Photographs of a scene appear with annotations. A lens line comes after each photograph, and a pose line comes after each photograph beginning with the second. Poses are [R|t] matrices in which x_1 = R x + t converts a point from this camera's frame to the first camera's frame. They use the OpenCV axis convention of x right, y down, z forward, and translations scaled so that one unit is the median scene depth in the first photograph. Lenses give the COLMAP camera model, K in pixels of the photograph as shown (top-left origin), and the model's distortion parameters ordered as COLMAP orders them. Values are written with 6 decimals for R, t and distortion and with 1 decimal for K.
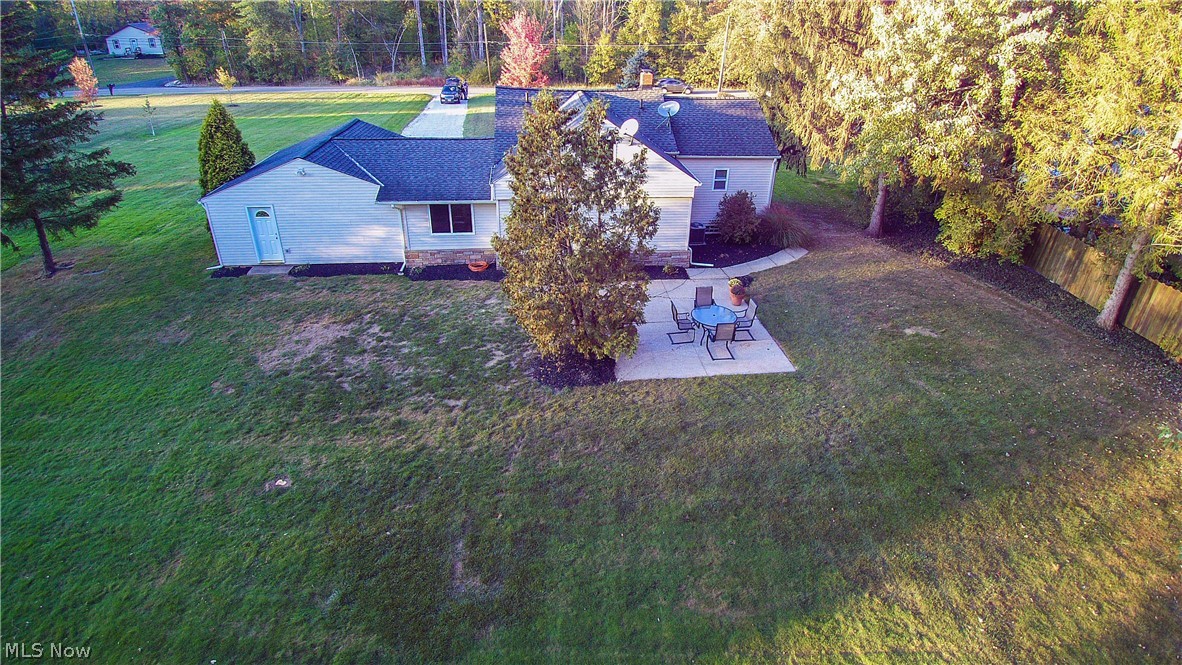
lens RADIAL K [[597.0, 0, 595.6], [0, 597.0, 294.1], [0, 0, 1]] dist [-0.027280, -0.021251]
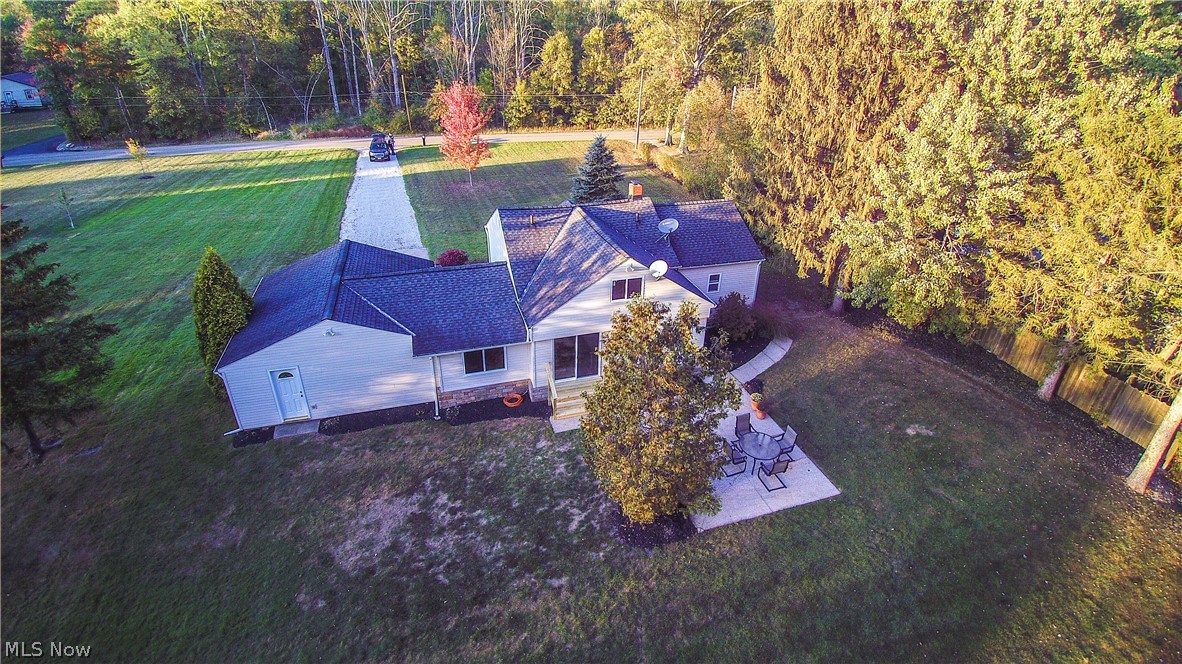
lens RADIAL K [[561.7, 0, 598.2], [0, 561.7, 302.1], [0, 0, 1]] dist [-0.030880, -0.017647]
pose [[0.981173, -0.084782, 0.173529, -0.215212], [0.082526, 0.996384, 0.020191, -0.232567], [-0.174613, -0.005490, 0.984622, 0.024550]]
